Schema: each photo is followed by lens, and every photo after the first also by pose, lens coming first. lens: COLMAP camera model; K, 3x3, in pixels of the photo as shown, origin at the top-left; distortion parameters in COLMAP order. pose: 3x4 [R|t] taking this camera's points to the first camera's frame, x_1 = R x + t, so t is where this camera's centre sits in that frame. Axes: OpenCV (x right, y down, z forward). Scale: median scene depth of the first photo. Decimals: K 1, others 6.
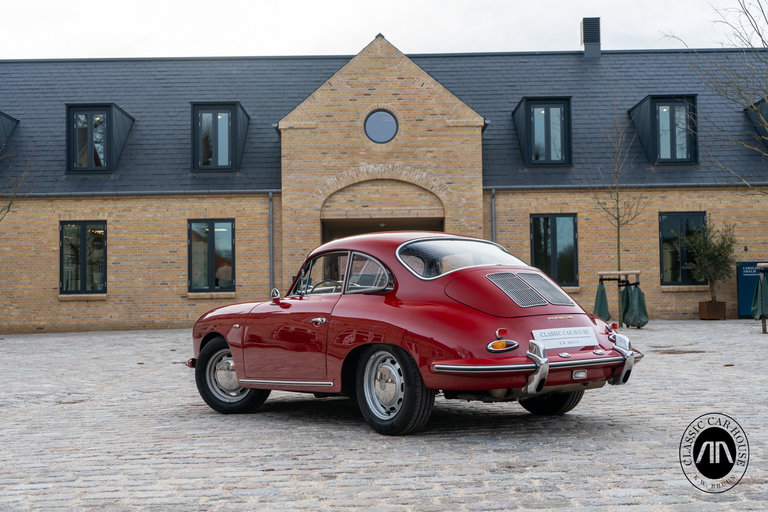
lens RADIAL K [[983.7, 0, 383.8], [0, 983.7, 256.8], [0, 0, 1]] dist [-0.005286, 0.000000]
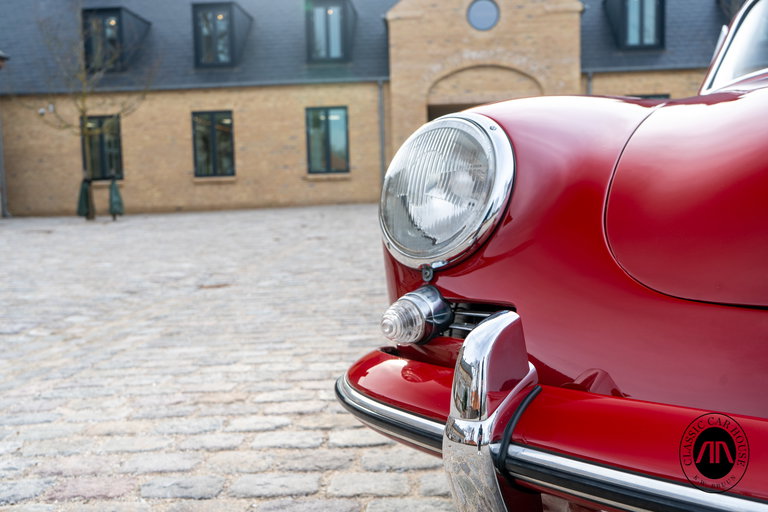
lens RADIAL K [[774.6, 0, 384.0], [0, 774.6, 255.2], [0, 0, 1]] dist [-0.006517, 0.000000]
pose [[0.996815, -0.006178, -0.079510, -0.044567], [0.016656, 0.991135, 0.131811, 0.013003], [0.077991, -0.132716, 0.988081, 0.133119]]
